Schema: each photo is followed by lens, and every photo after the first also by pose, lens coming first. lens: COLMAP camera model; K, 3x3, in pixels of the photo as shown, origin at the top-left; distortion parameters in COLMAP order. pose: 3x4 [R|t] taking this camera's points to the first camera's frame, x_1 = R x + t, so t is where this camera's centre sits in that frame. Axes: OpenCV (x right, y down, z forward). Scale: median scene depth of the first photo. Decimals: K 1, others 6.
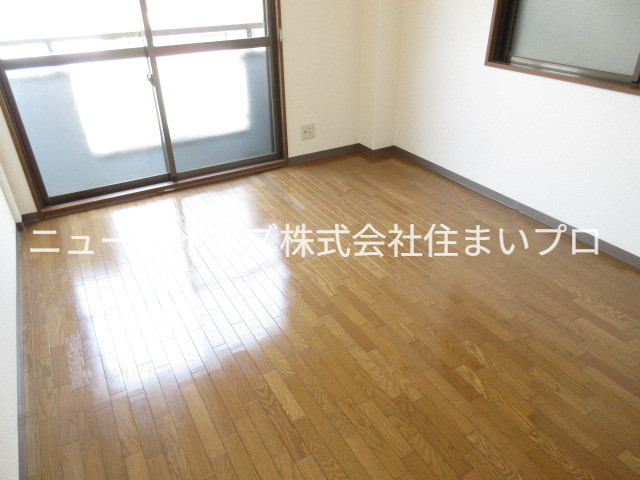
lens RADIAL K [[473.7, 0, 320.0], [0, 473.7, 240.0], [0, 0, 1]] dist [-0.050277, -0.001431]
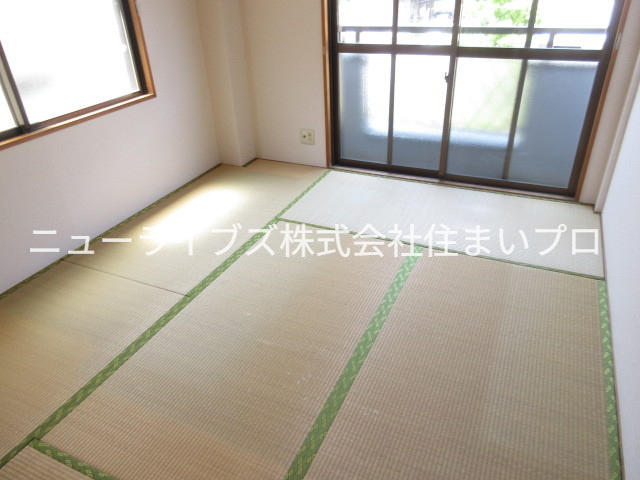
lens RADIAL K [[455.7, 0, 320.0], [0, 455.7, 240.0], [0, 0, 1]] dist [0.038138, 0.000390]
pose [[0.585634, 0.394677, -0.707999, 0.367073], [-0.389973, 0.902911, 0.180759, -0.103780], [0.710601, 0.170242, 0.682689, 0.185417]]
